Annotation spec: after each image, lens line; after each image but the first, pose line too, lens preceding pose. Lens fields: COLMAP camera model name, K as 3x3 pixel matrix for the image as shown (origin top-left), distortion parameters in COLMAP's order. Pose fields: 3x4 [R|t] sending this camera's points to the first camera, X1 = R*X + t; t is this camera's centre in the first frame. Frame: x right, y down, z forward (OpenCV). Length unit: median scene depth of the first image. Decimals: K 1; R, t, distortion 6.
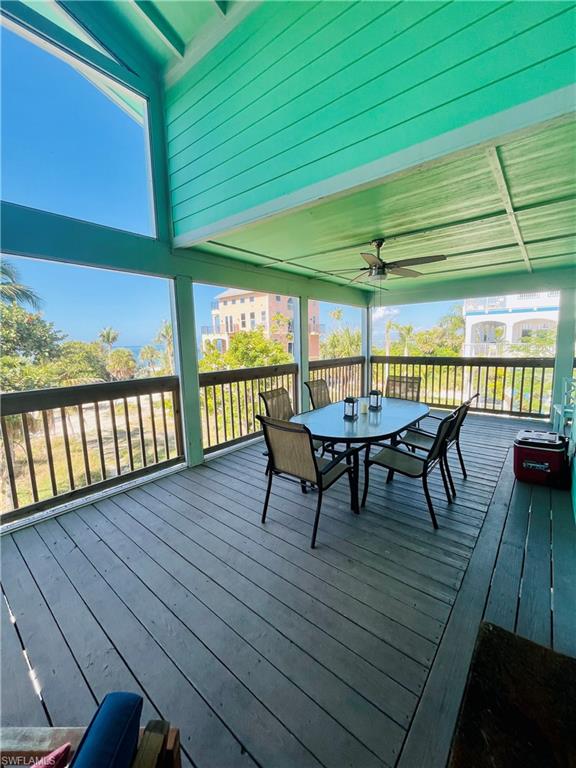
lens RADIAL K [[310.3, 0, 286.8], [0, 310.3, 381.3], [0, 0, 1]] dist [-0.001856, 0.000897]
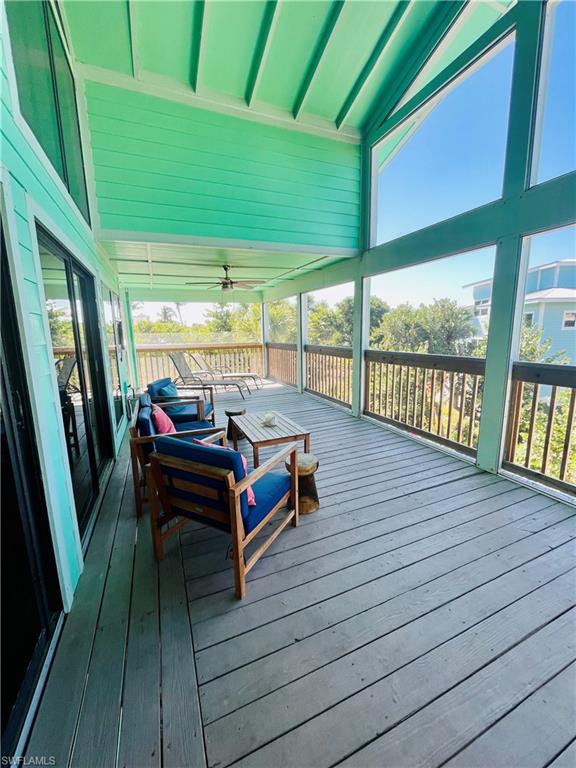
lens RADIAL K [[310.3, 0, 287.7], [0, 310.3, 385.0], [0, 0, 1]] dist [-0.001856, 0.000897]
pose [[-0.456945, 0.170219, -0.873056, 0.661942], [-0.103413, 0.964697, 0.242211, -0.098697], [0.883463, 0.200963, -0.423210, 0.889253]]
